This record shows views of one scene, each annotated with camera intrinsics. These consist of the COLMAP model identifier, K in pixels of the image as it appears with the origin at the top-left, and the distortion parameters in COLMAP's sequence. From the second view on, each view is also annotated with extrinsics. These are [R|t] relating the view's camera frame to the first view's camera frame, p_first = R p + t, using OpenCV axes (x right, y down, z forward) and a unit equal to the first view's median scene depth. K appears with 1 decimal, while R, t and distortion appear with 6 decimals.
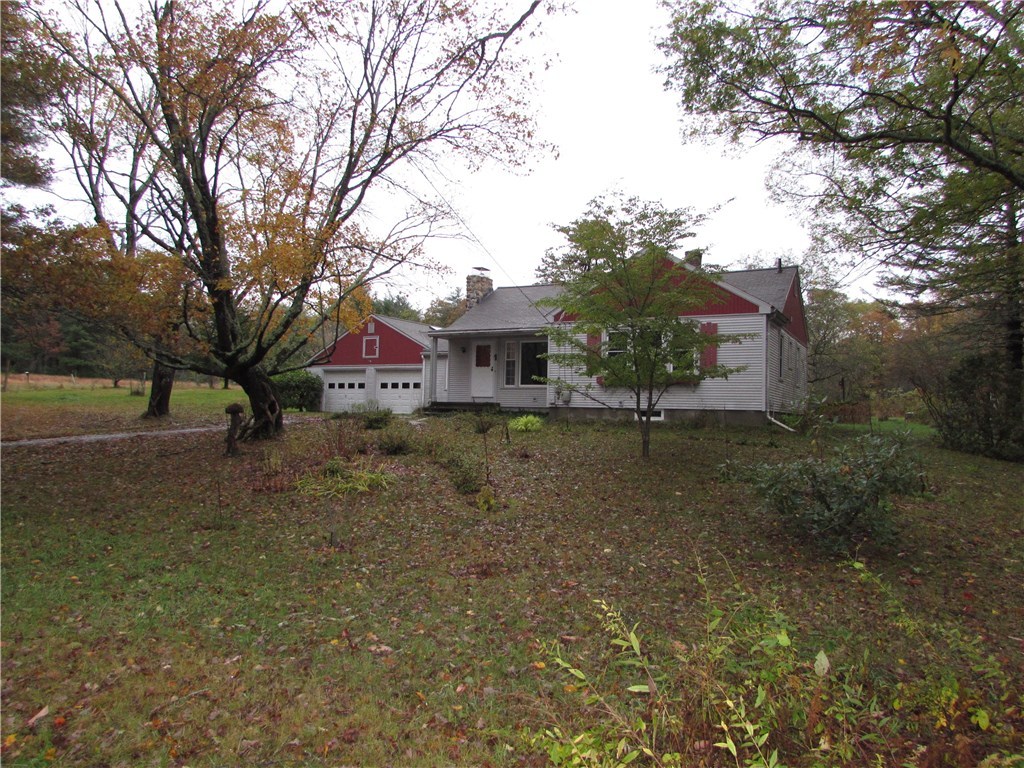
lens RADIAL K [[730.7, 0, 511.7], [0, 730.7, 383.2], [0, 0, 1]] dist [-0.043691, -0.001661]
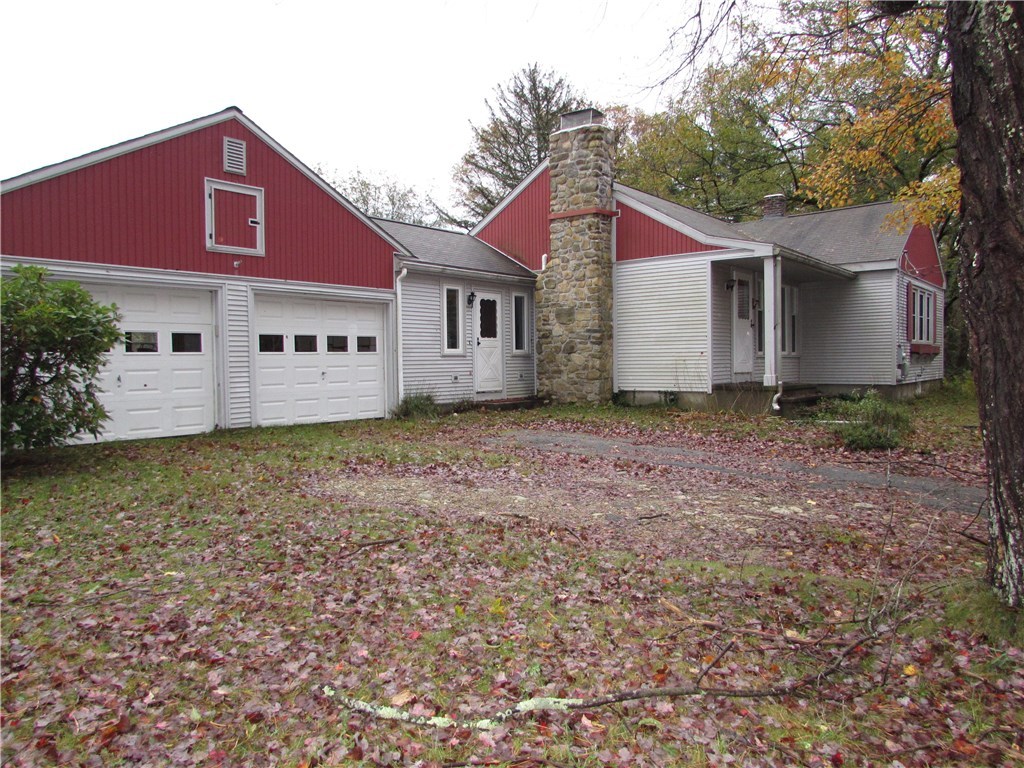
lens RADIAL K [[730.7, 0, 512.3], [0, 730.7, 384.1], [0, 0, 1]] dist [-0.043691, -0.001661]
pose [[0.175782, -0.045206, 0.983391, -0.622143], [-0.022593, 0.998497, 0.049939, 0.004095], [-0.984170, -0.030996, 0.174496, 1.071474]]
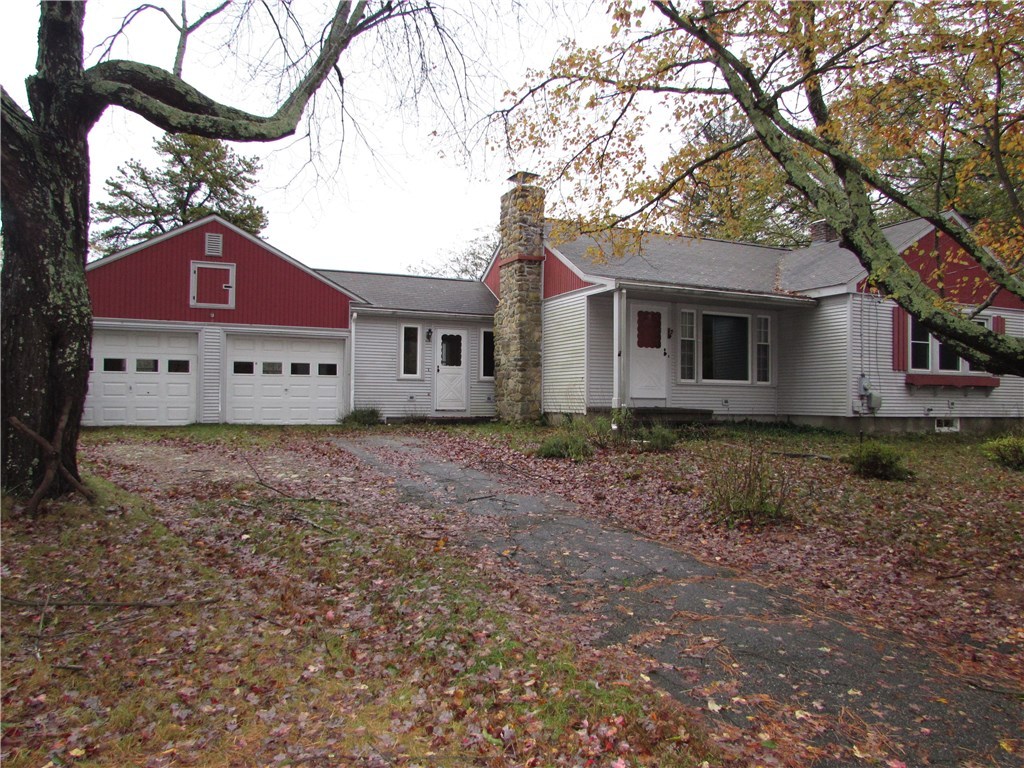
lens RADIAL K [[730.7, 0, 517.9], [0, 730.7, 386.2], [0, 0, 1]] dist [-0.043691, -0.001661]
pose [[0.610881, 0.007090, 0.791690, -0.576289], [-0.031675, 0.999378, 0.015491, 0.003480], [-0.791088, -0.034540, 0.610726, 0.715746]]
